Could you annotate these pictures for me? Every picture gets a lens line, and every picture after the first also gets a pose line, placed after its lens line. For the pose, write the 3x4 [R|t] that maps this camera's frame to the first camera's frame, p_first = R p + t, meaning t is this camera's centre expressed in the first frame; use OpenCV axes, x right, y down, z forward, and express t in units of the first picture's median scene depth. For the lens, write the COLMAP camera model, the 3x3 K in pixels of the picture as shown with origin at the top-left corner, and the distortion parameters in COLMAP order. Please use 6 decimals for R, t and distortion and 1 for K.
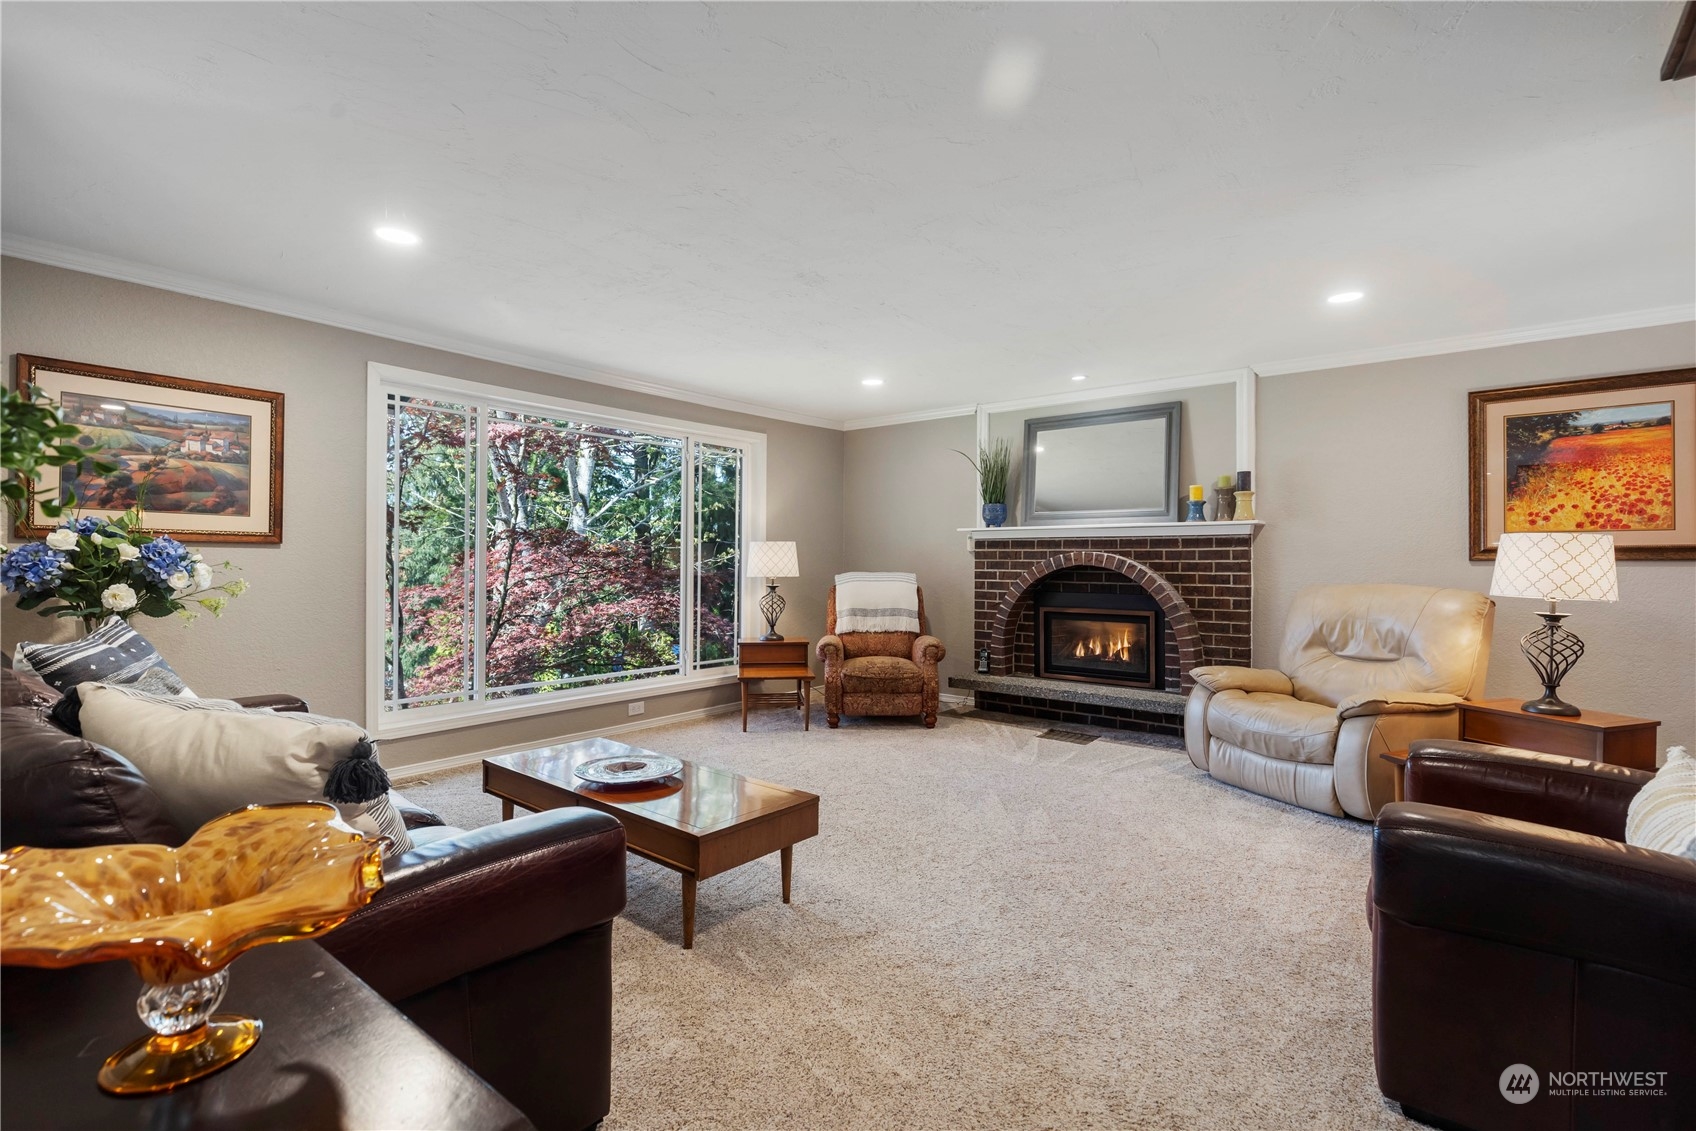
lens RADIAL K [[777.9, 0, 844.4], [0, 777.9, 566.9], [0, 0, 1]] dist [0.002954, -0.000131]
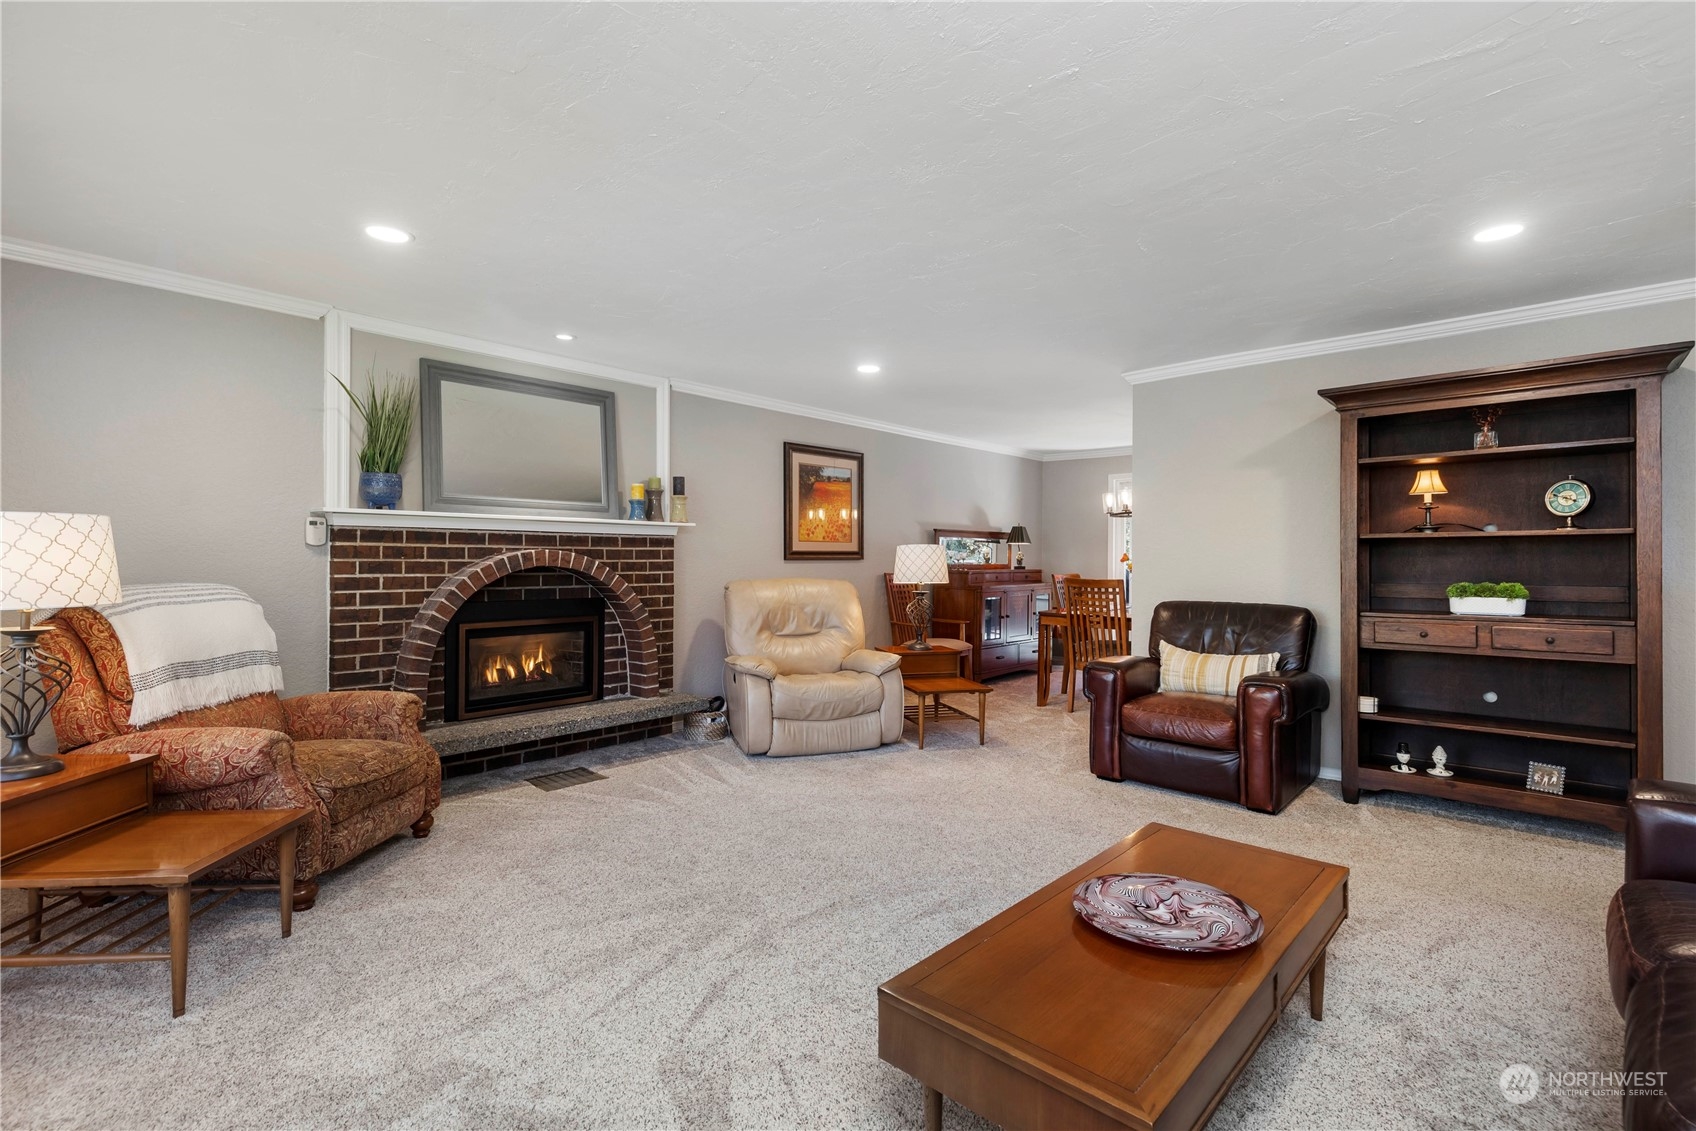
lens RADIAL K [[777.9, 0, 845.3], [0, 777.9, 557.3], [0, 0, 1]] dist [0.002954, -0.000131]
pose [[0.063620, 0.001000, 0.997974, -0.503973], [0.005538, 0.999984, -0.001355, -0.008987], [-0.997959, 0.005613, 0.063613, 0.664767]]
